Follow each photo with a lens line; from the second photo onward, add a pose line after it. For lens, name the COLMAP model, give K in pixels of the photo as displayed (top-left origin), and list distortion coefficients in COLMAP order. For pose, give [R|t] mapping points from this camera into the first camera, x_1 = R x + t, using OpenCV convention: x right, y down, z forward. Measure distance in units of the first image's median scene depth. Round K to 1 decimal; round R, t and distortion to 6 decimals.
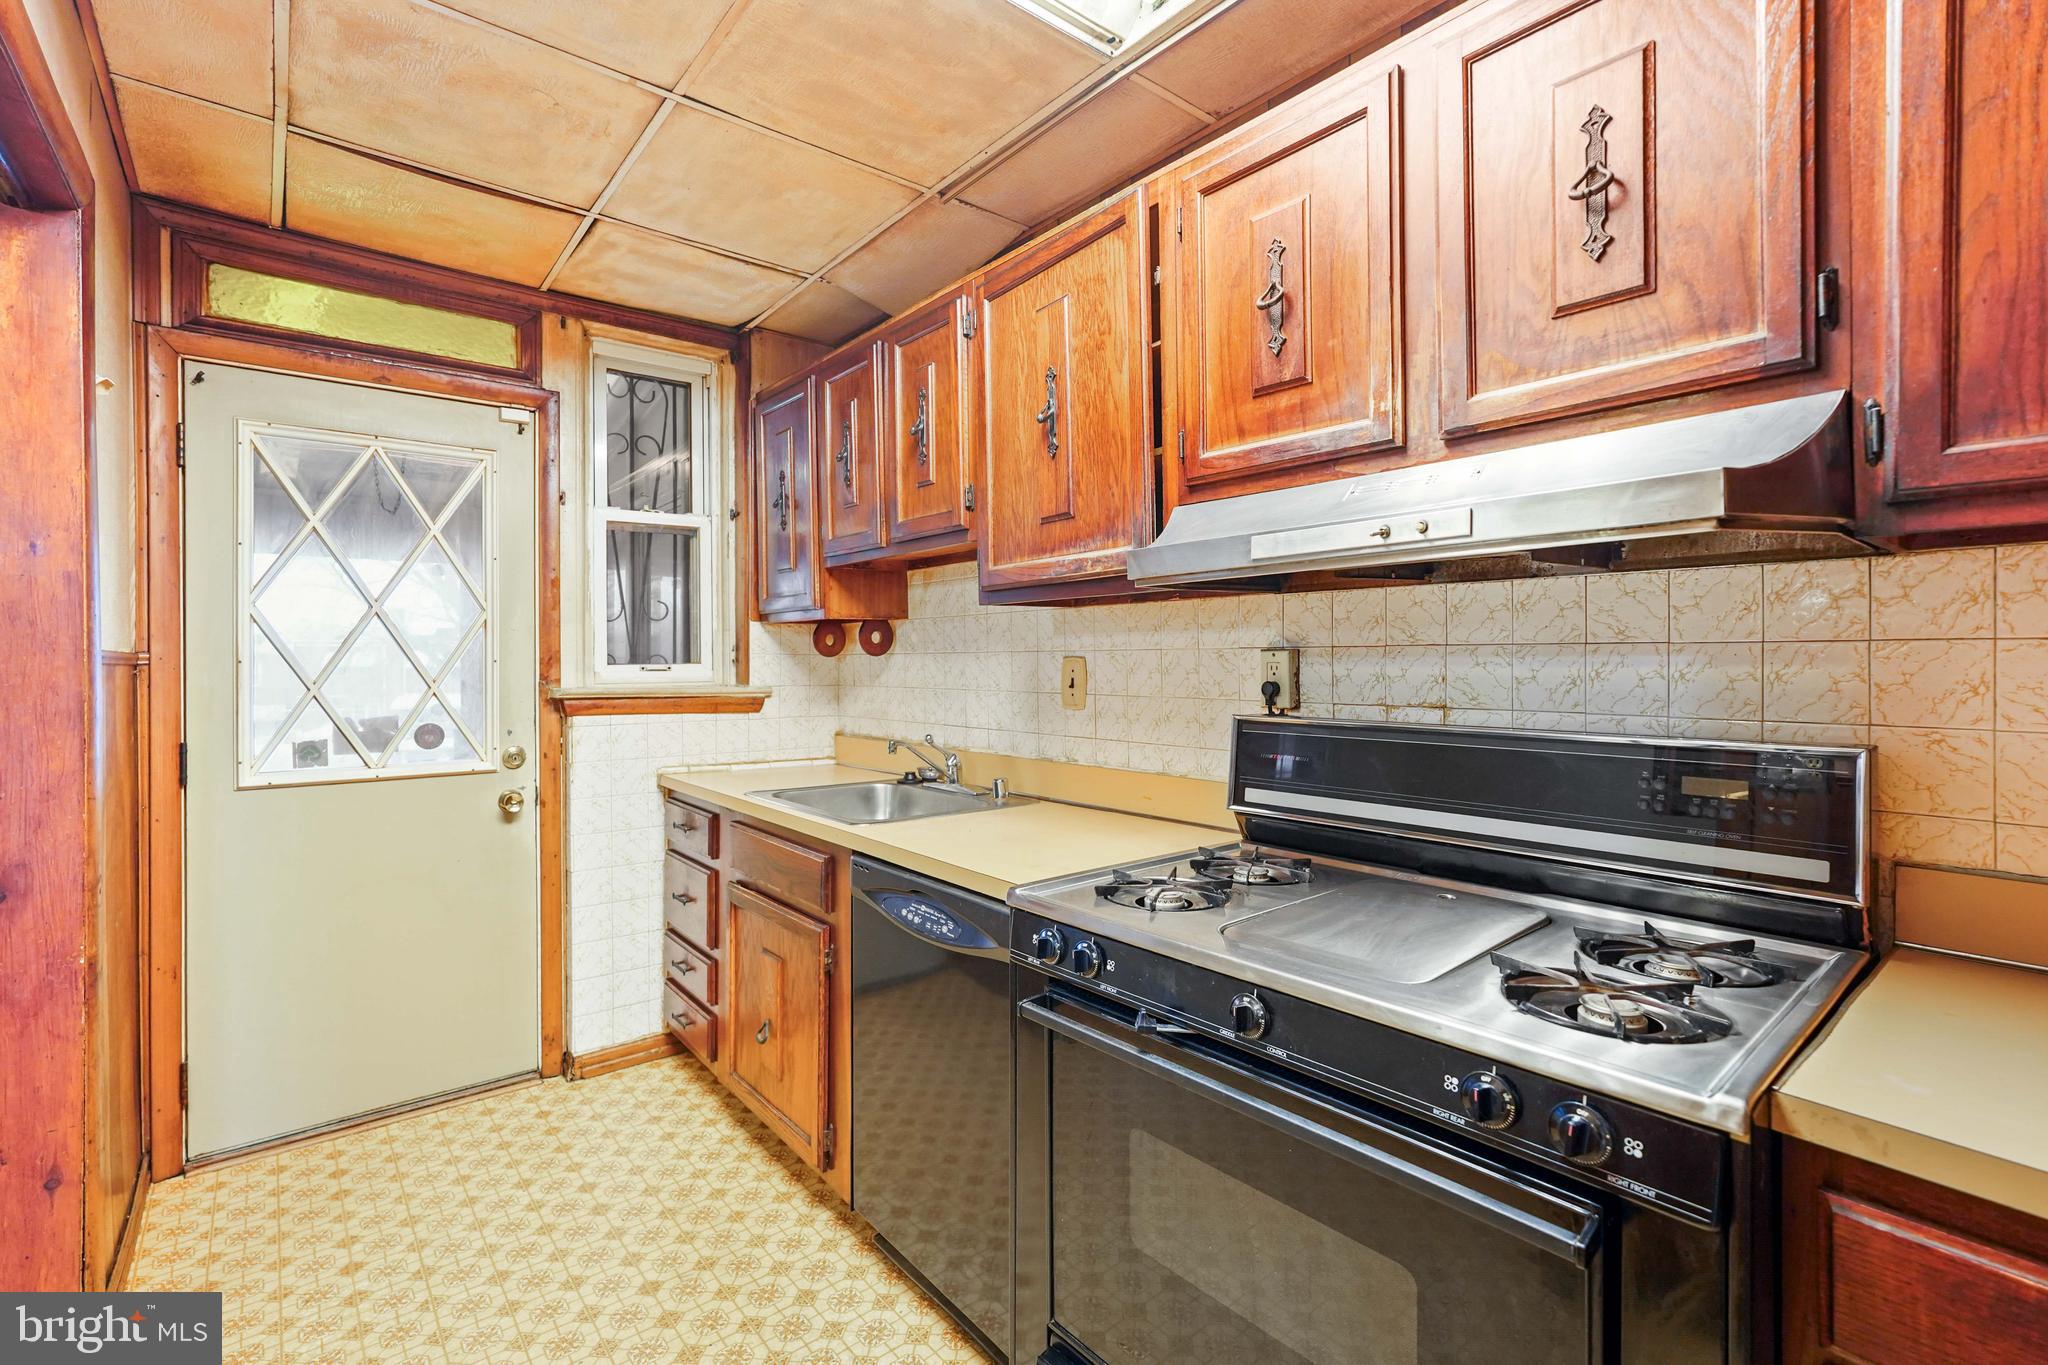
lens RADIAL K [[912.9, 0, 1023.9], [0, 912.9, 664.6], [0, 0, 1]] dist [-0.012748, 0.008400]
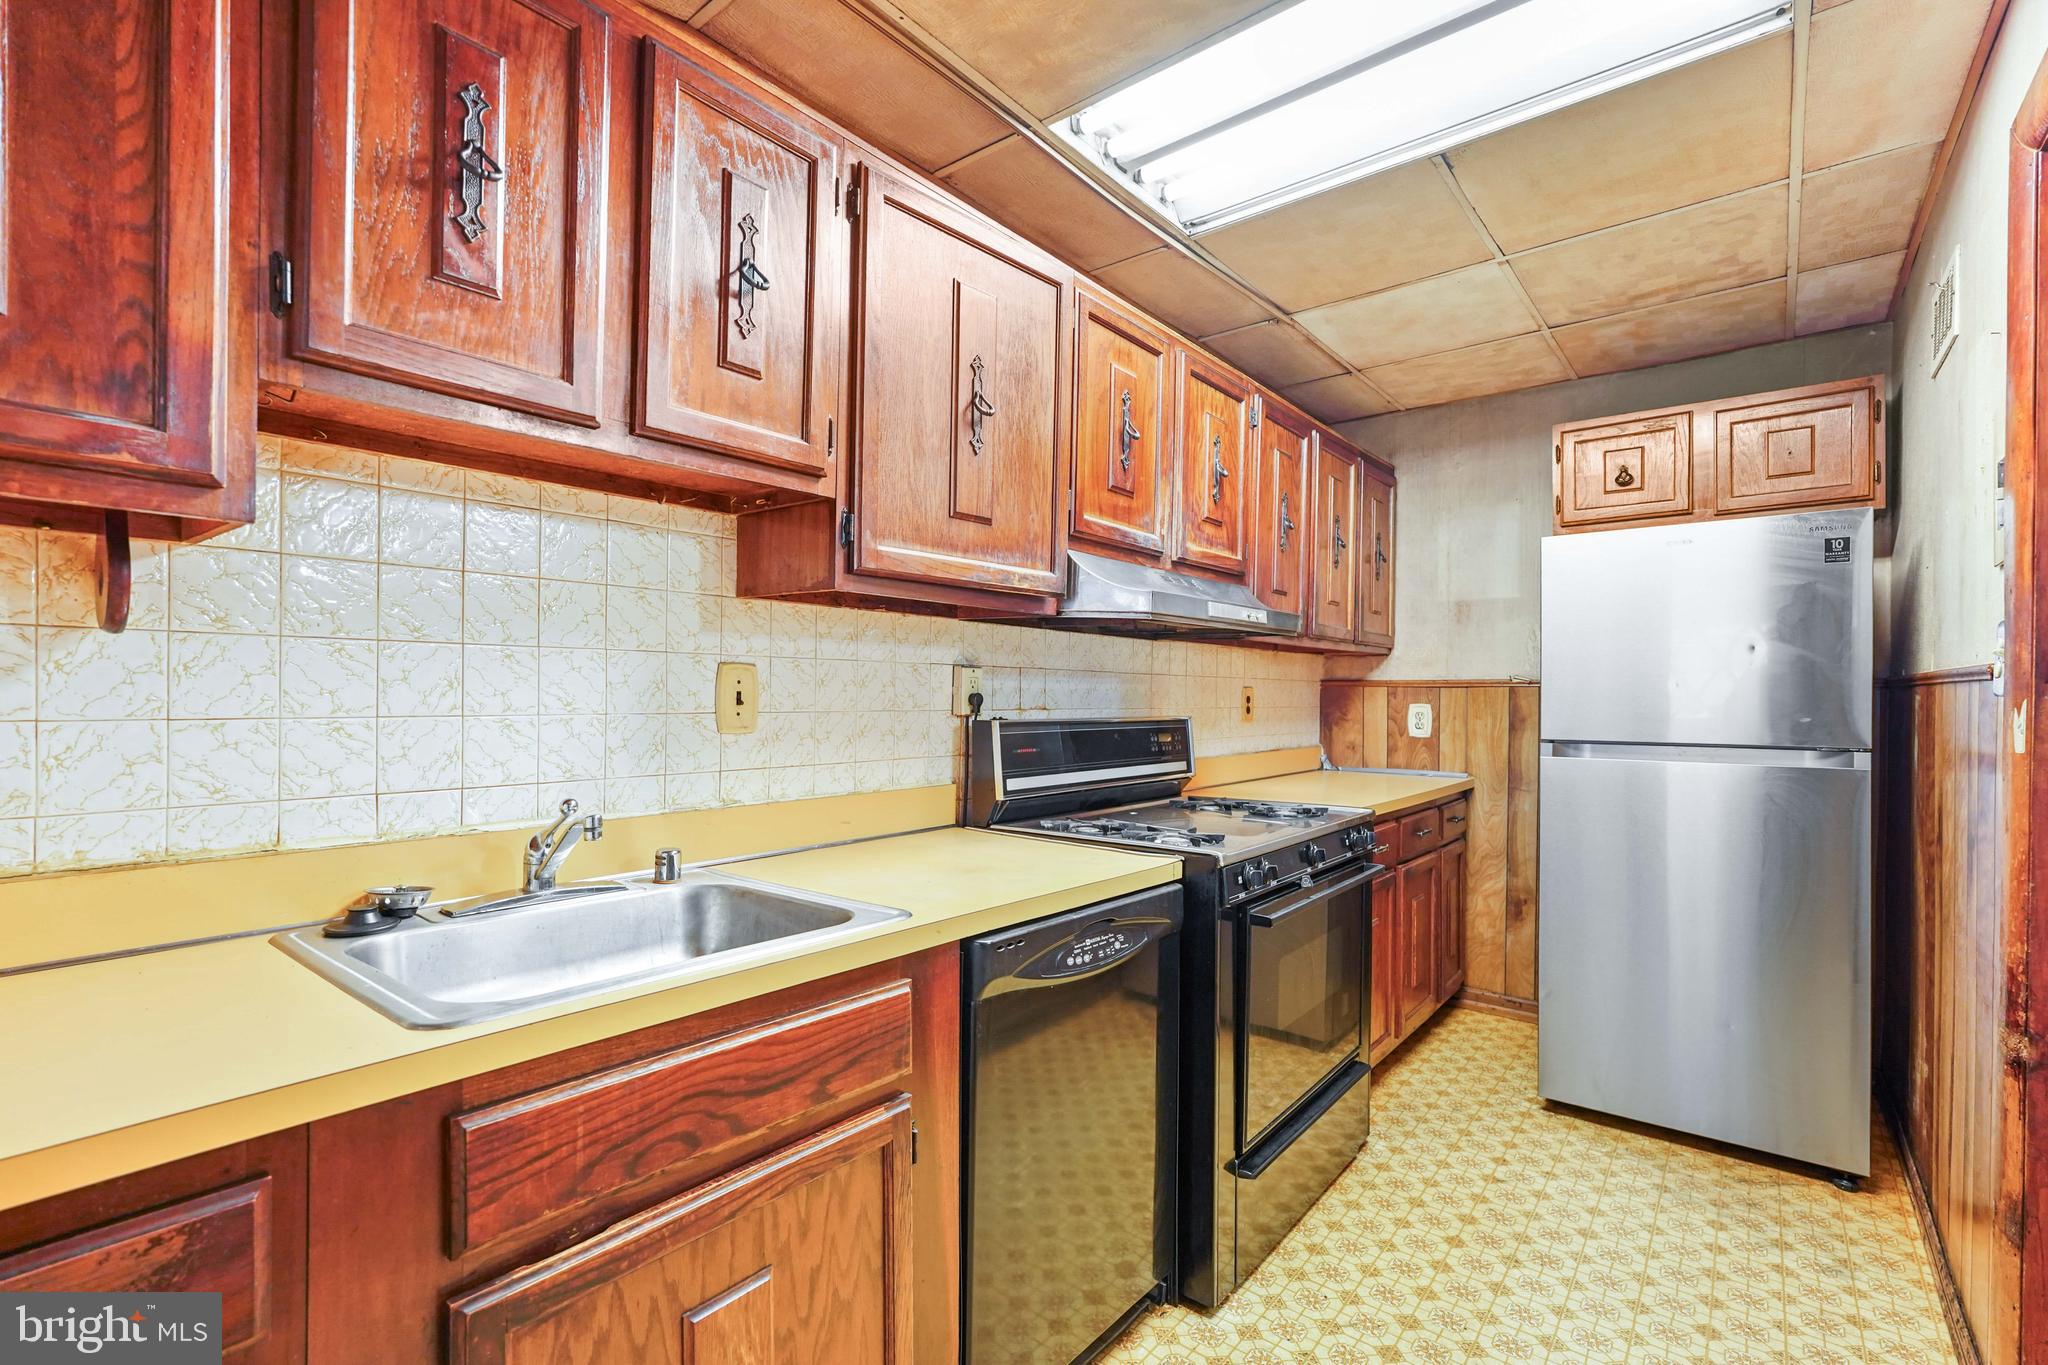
lens RADIAL K [[912.9, 0, 1019.0], [0, 912.9, 703.7], [0, 0, 1]] dist [-0.012748, 0.008400]
pose [[-0.184366, -0.004691, 0.982846, -0.974005], [-0.001560, 0.999989, 0.004480, 0.027984], [-0.982856, -0.000708, -0.184372, 1.224557]]
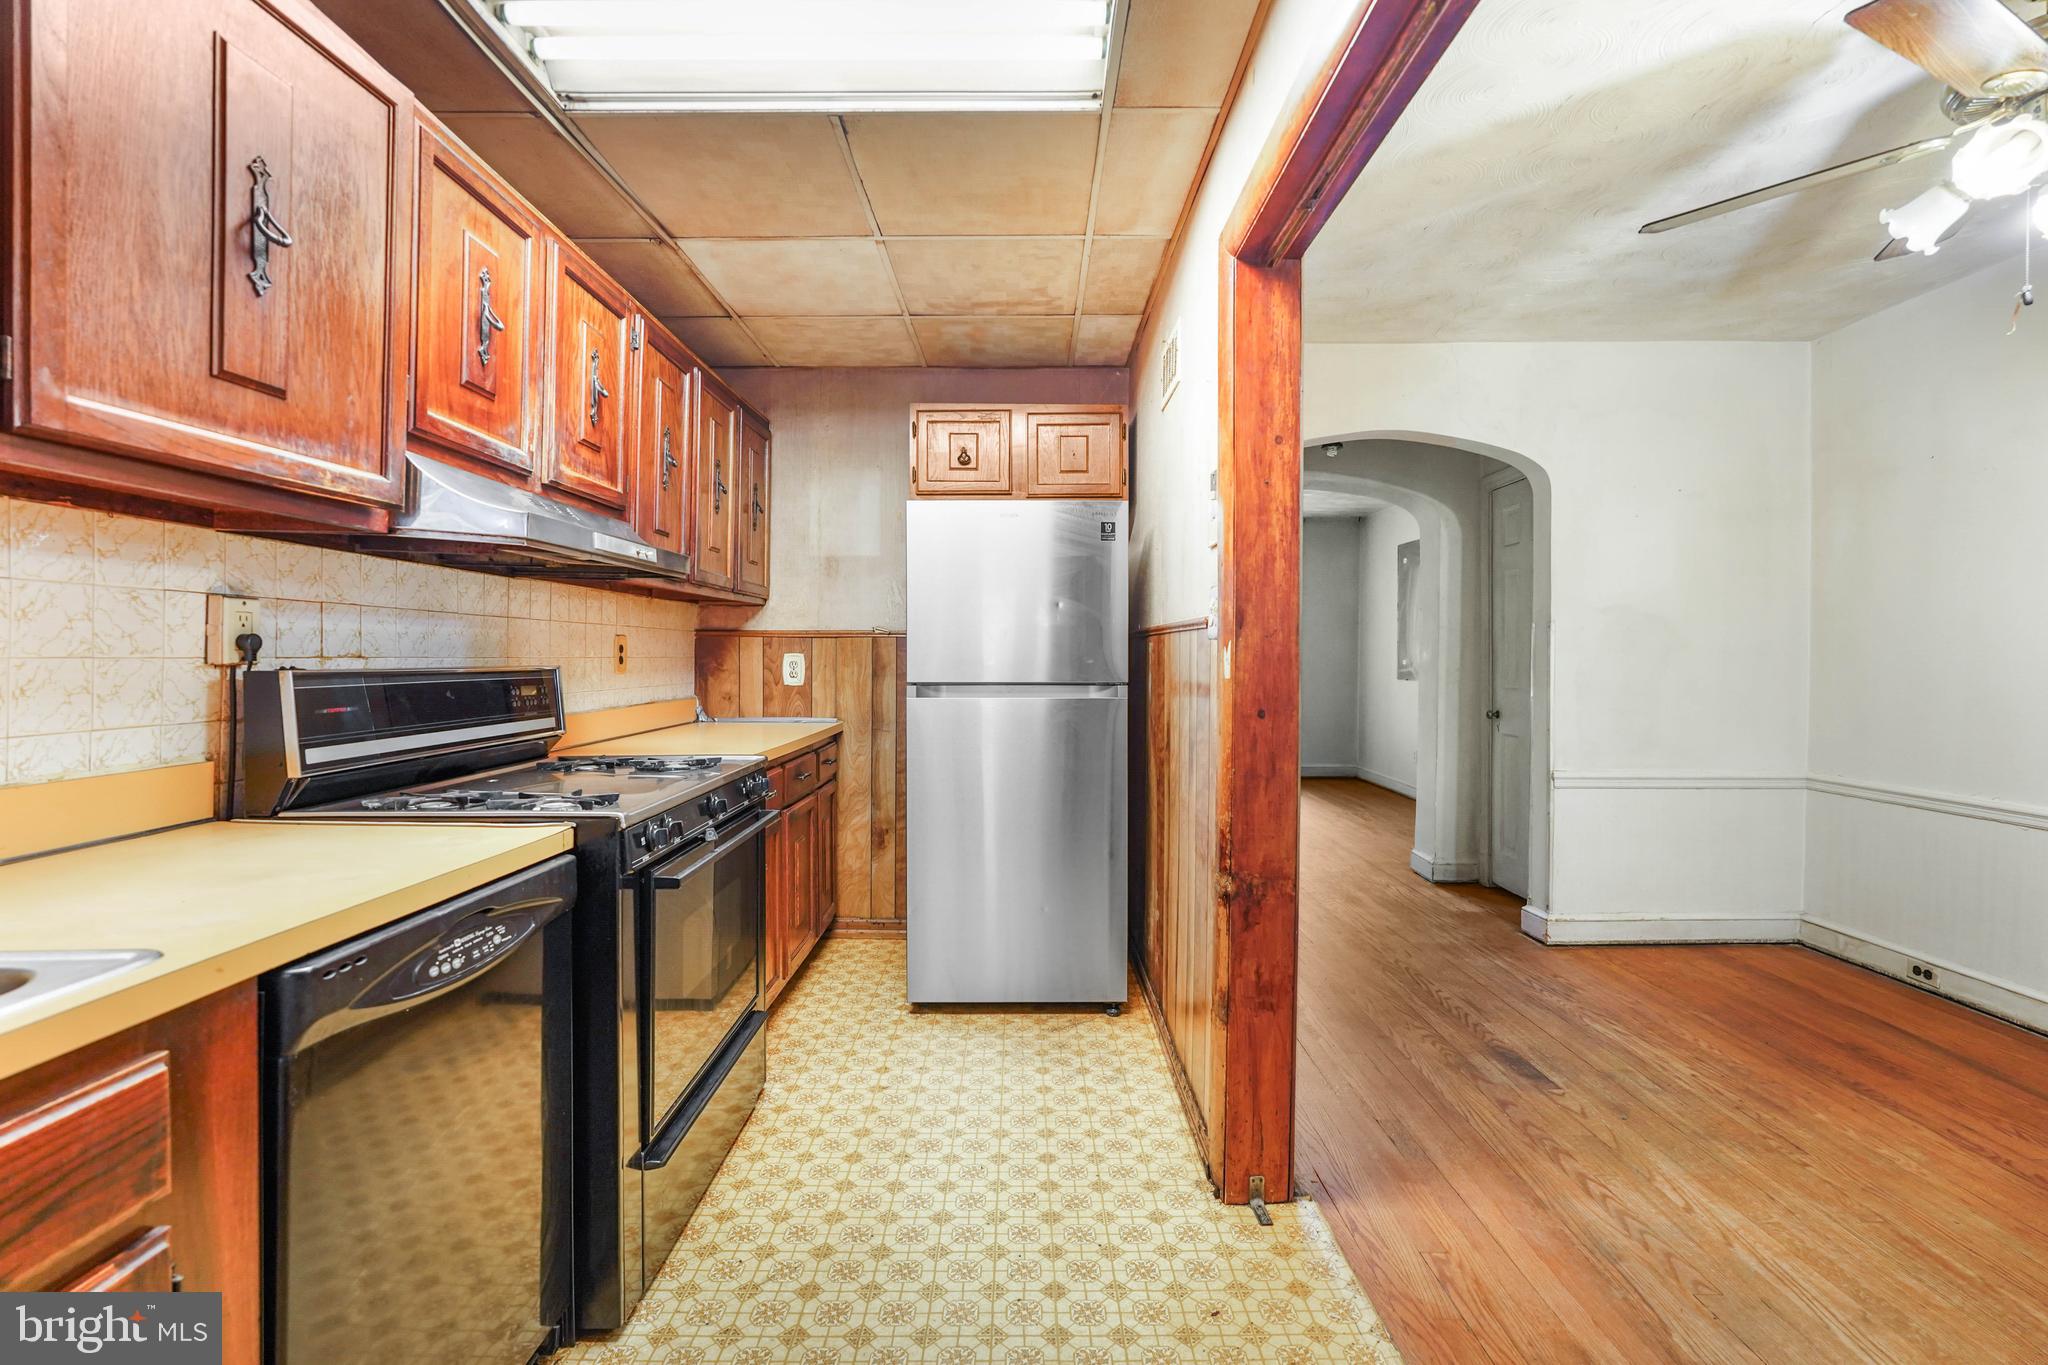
lens RADIAL K [[912.9, 0, 1019.8], [0, 912.9, 665.2], [0, 0, 1]] dist [-0.012748, 0.008400]
pose [[-0.764466, -0.005663, 0.644639, -0.898269], [0.001445, 0.999944, 0.010499, 0.042619], [-0.644662, 0.008958, -0.764415, 1.249408]]
